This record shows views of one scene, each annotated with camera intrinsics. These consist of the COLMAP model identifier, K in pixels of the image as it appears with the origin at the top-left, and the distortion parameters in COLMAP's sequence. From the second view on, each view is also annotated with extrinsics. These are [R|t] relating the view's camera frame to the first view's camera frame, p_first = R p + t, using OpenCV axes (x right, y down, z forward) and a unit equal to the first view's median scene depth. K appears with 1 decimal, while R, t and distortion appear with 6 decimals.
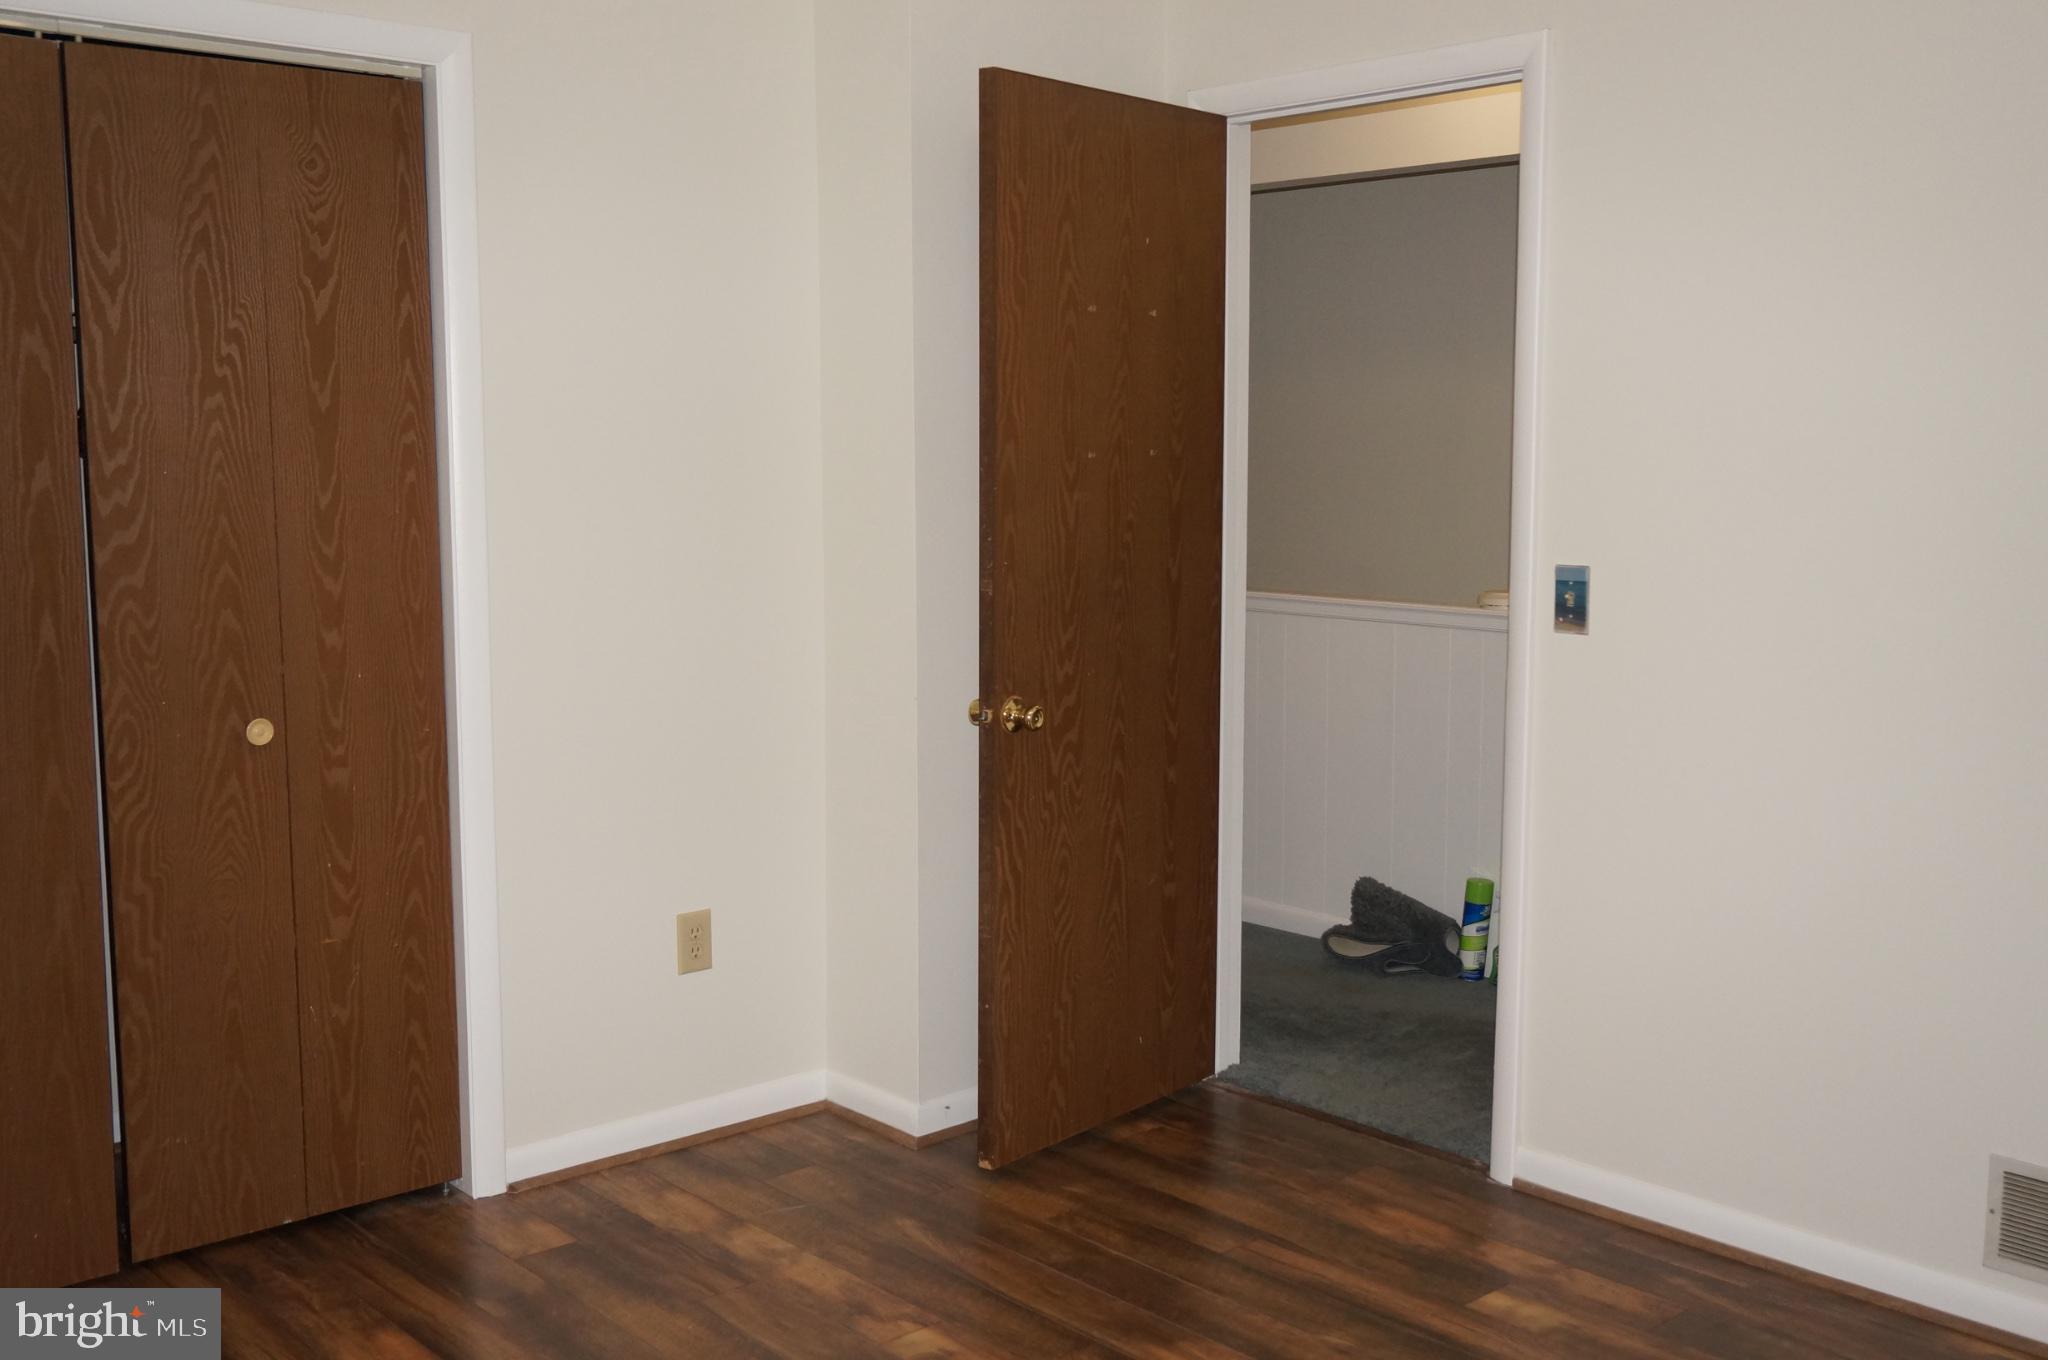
lens RADIAL K [[2031.4, 0, 1025.9], [0, 2031.4, 668.2], [0, 0, 1]] dist [-0.021077, 0.000000]
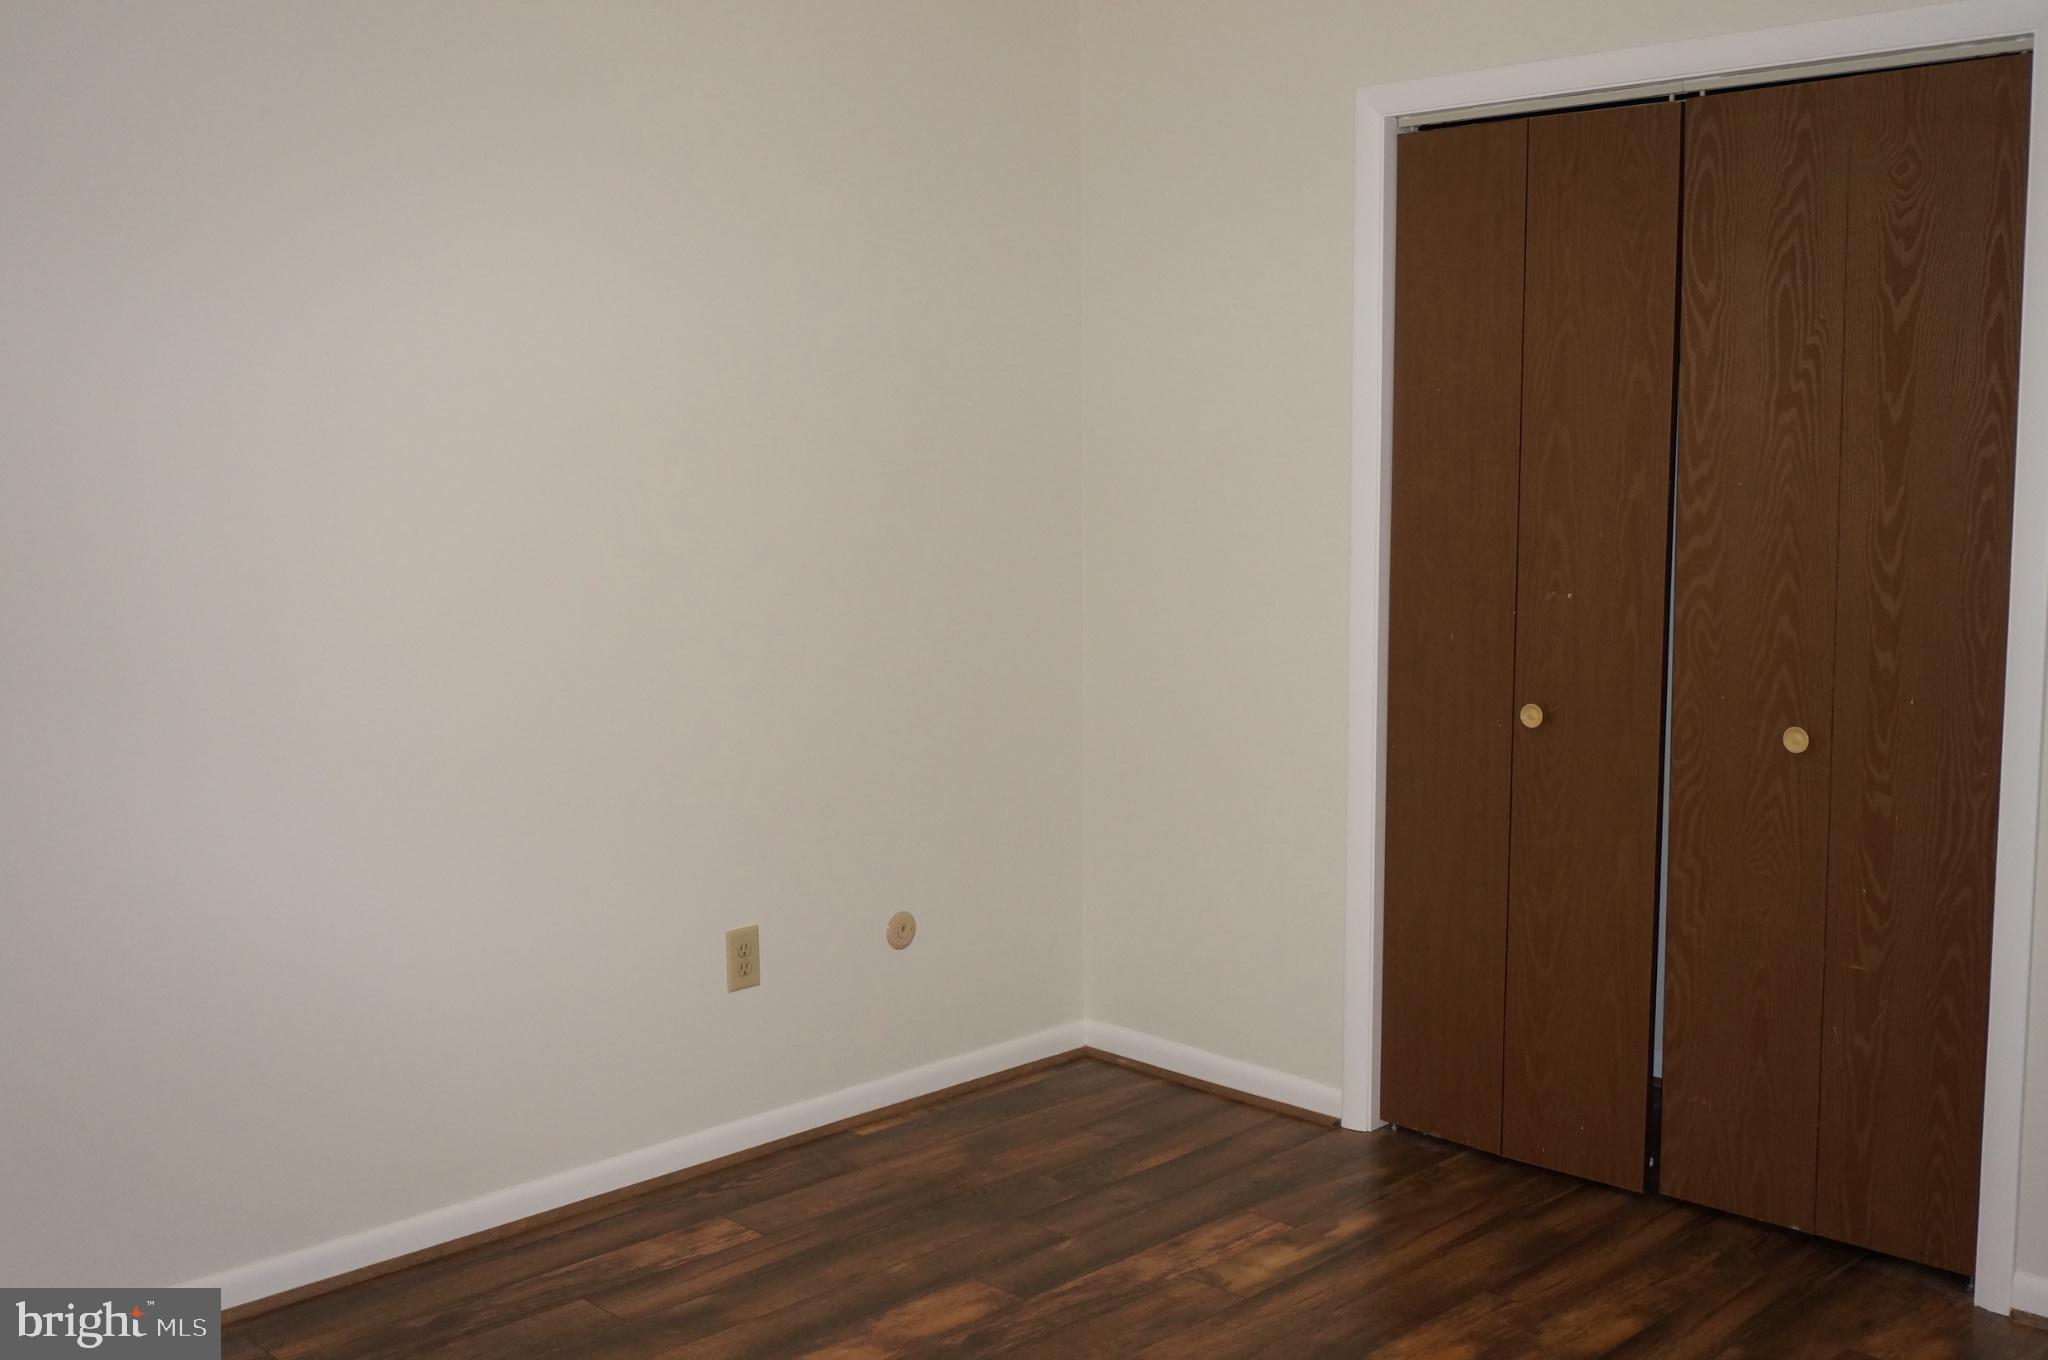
lens RADIAL K [[2031.4, 0, 1025.3], [0, 2031.4, 680.7], [0, 0, 1]] dist [-0.021077, 0.000000]
pose [[0.056553, 0.110357, -0.992282, 0.612500], [-0.110939, 0.988412, 0.103604, -0.060932], [0.992217, 0.104223, 0.068140, 0.547880]]
